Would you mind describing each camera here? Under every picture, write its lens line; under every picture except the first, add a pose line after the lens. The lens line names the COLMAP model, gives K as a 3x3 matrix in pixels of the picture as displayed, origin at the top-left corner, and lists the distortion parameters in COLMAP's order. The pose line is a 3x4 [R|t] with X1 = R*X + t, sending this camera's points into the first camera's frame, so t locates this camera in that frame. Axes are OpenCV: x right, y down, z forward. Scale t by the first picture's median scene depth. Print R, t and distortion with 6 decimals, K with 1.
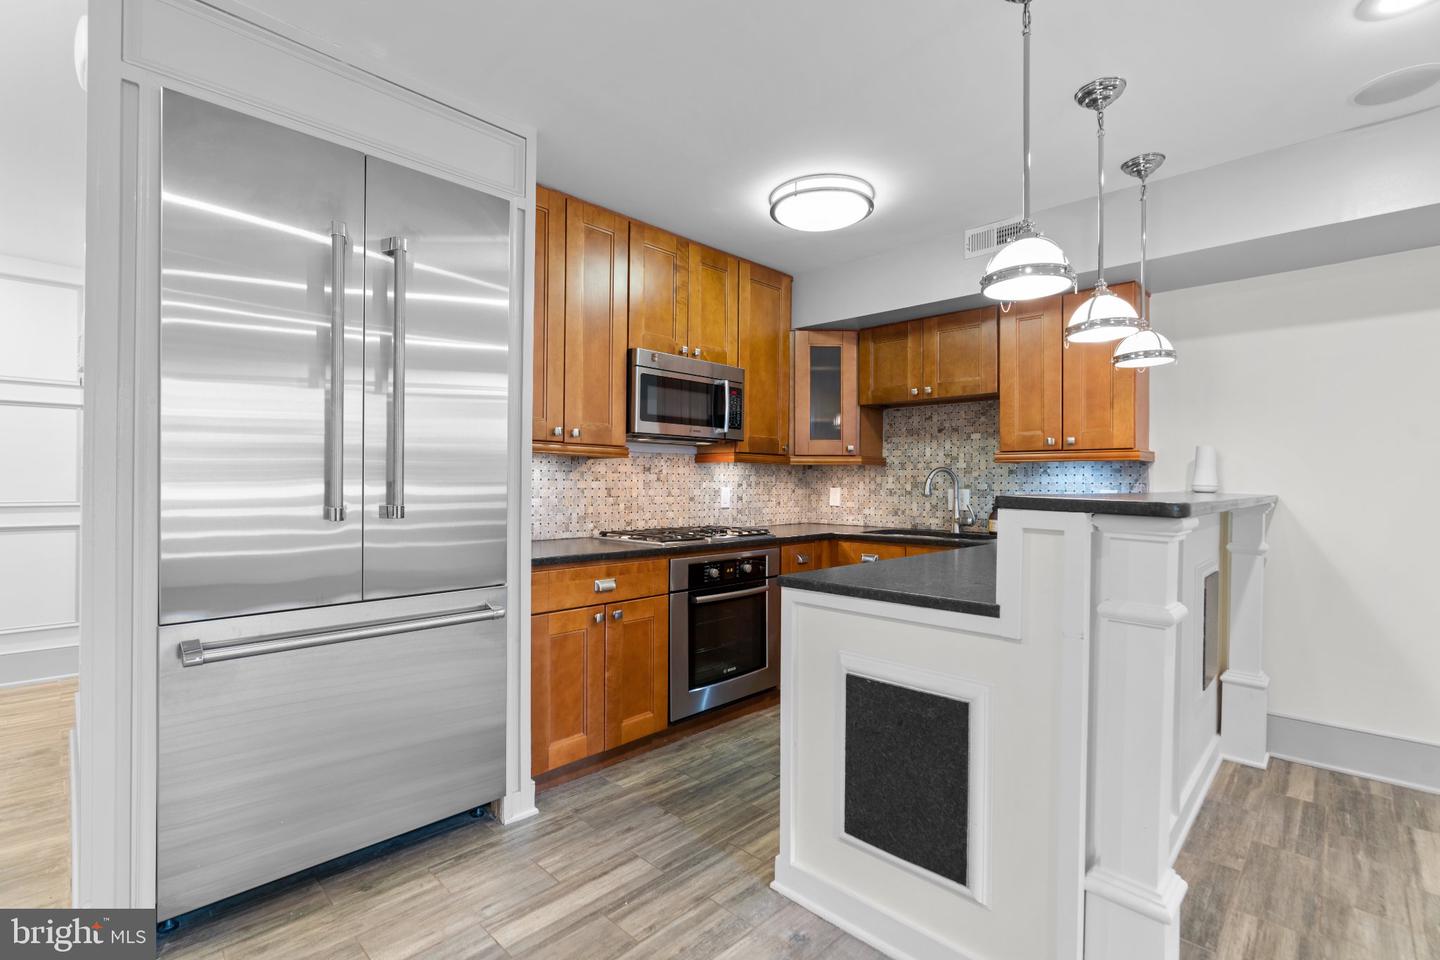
lens RADIAL K [[650.2, 0, 718.8], [0, 650.2, 475.0], [0, 0, 1]] dist [-0.011645, 0.004135]
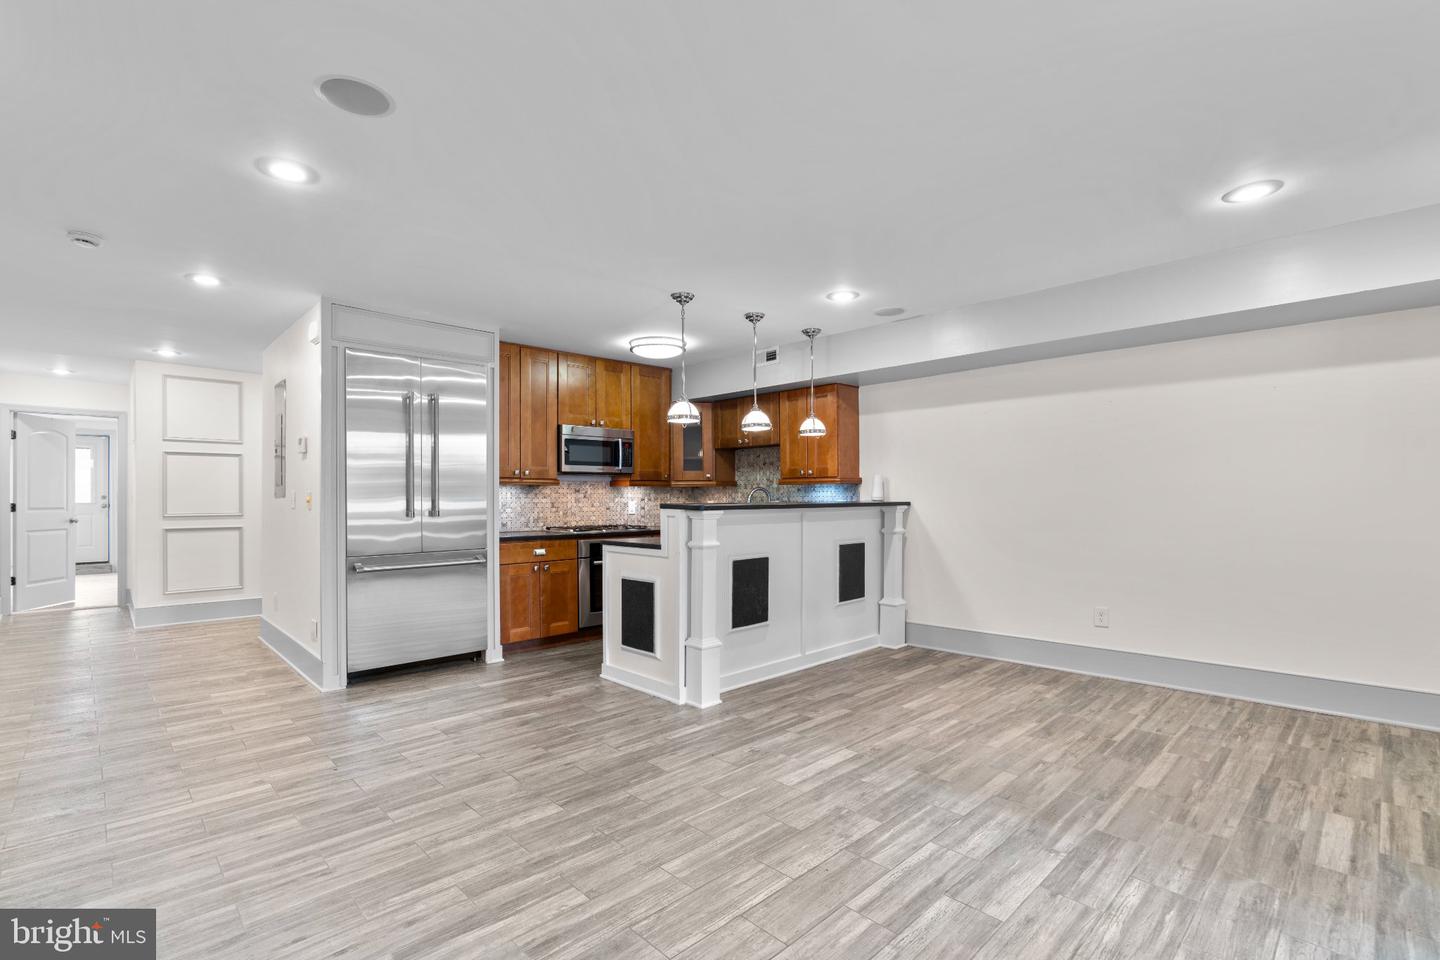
lens RADIAL K [[650.2, 0, 715.0], [0, 650.2, 495.2], [0, 0, 1]] dist [-0.011645, 0.004135]
pose [[0.999378, -0.012075, -0.033131, 0.350847], [0.012405, 0.999875, 0.009784, -0.011750], [0.033009, -0.010189, 0.999403, -0.778352]]
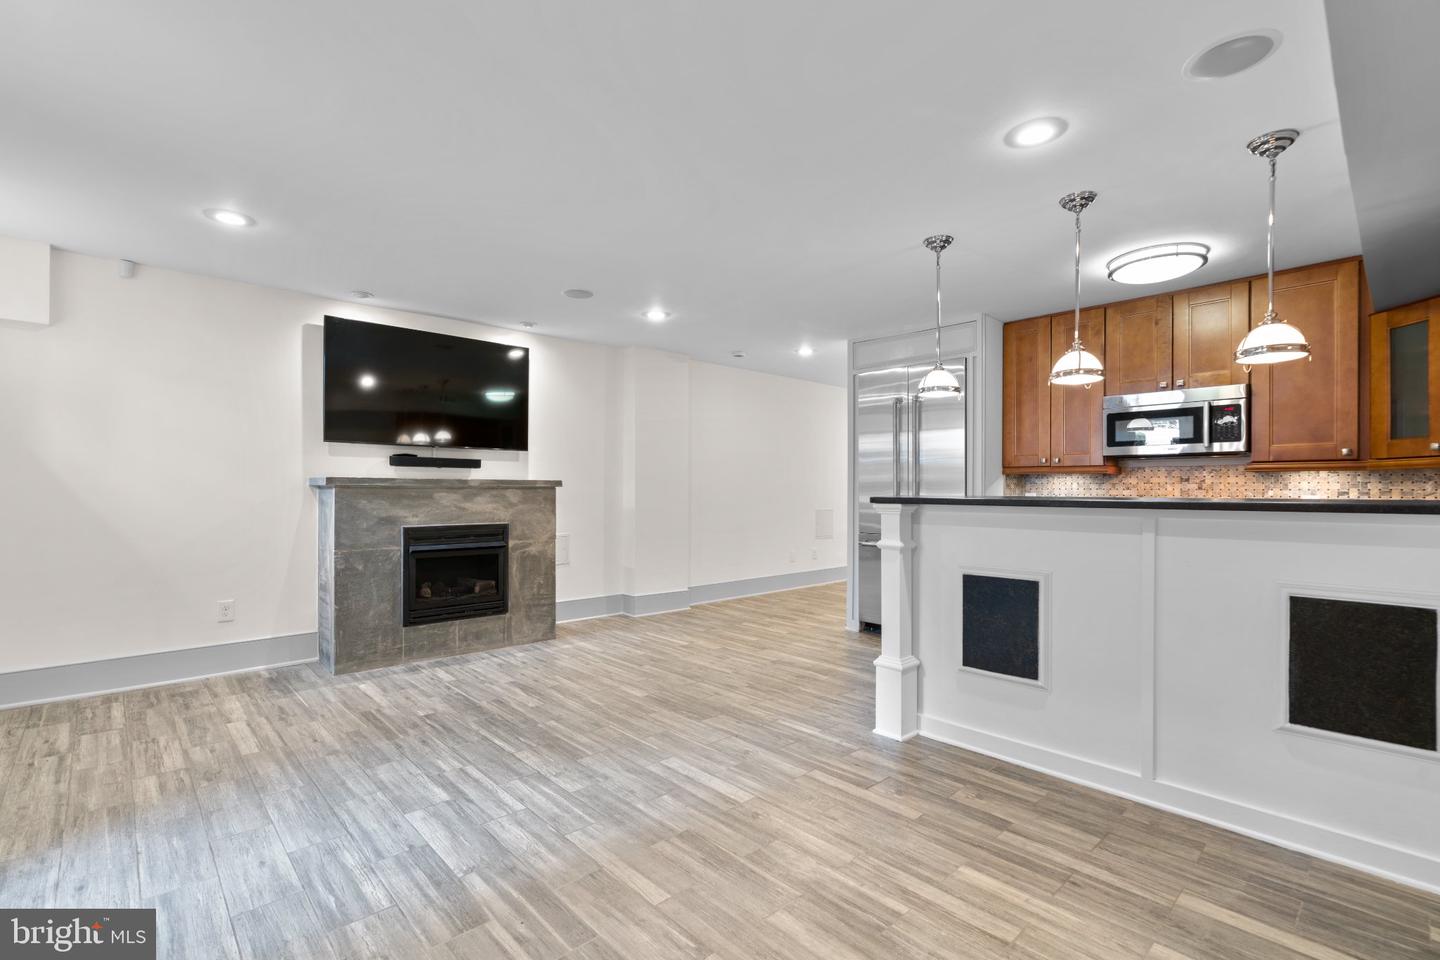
lens RADIAL K [[650.2, 0, 715.5], [0, 650.2, 488.0], [0, 0, 1]] dist [-0.011645, 0.004135]
pose [[-0.042004, -0.009258, -0.999075, 1.324098], [0.011541, 0.999886, -0.009751, 0.009189], [0.999051, -0.011940, -0.041892, 0.200172]]
